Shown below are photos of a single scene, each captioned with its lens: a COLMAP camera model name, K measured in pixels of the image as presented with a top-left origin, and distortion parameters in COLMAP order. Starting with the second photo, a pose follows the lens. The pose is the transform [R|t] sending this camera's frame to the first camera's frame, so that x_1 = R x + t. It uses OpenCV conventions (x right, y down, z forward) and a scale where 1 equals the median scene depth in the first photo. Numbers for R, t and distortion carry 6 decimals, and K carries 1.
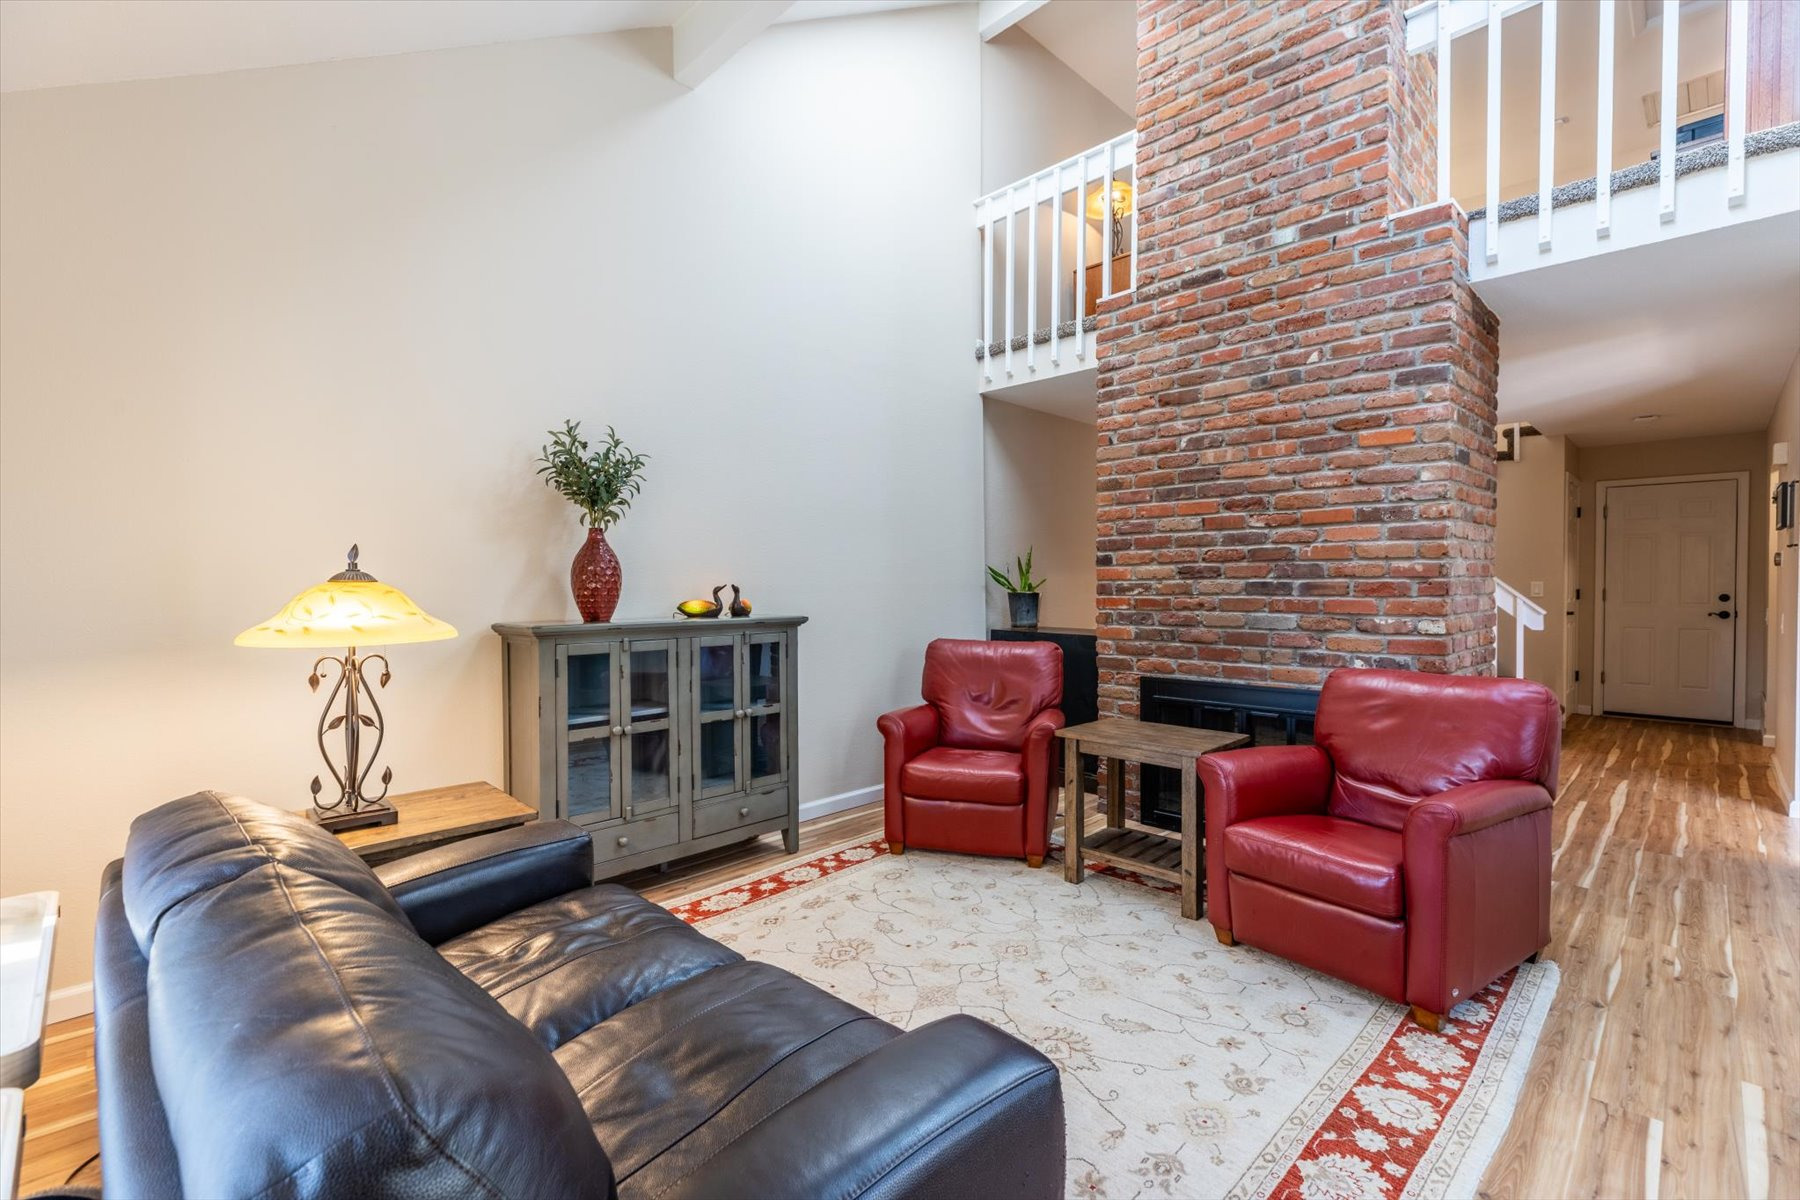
lens RADIAL K [[810.7, 0, 893.6], [0, 810.7, 610.1], [0, 0, 1]] dist [0.005694, -0.000503]
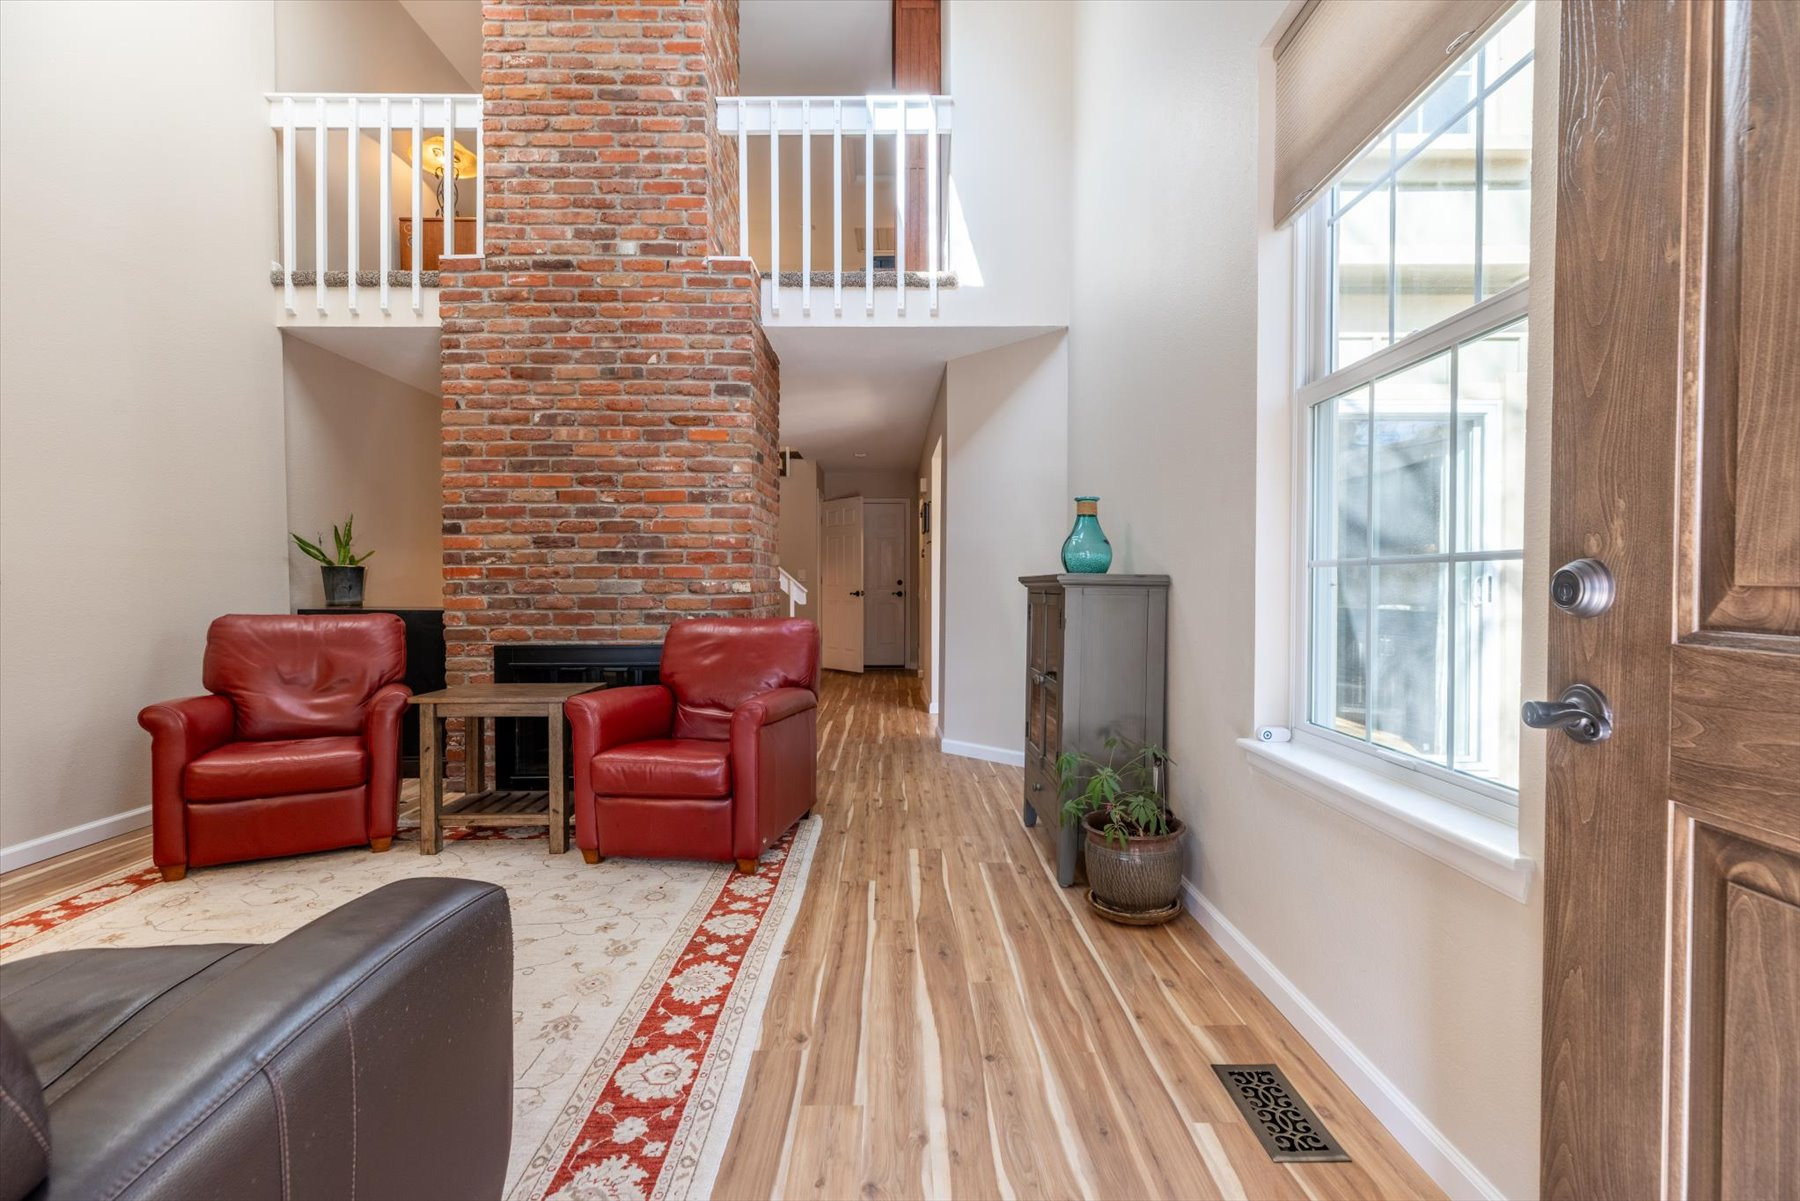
lens RADIAL K [[810.7, 0, 889.2], [0, 810.7, 611.7], [0, 0, 1]] dist [0.005694, -0.000503]
pose [[0.709910, -0.011859, 0.704193, -0.067556], [0.011751, 0.999918, 0.004993, 0.050212], [-0.704195, 0.004730, 0.709991, -0.066860]]
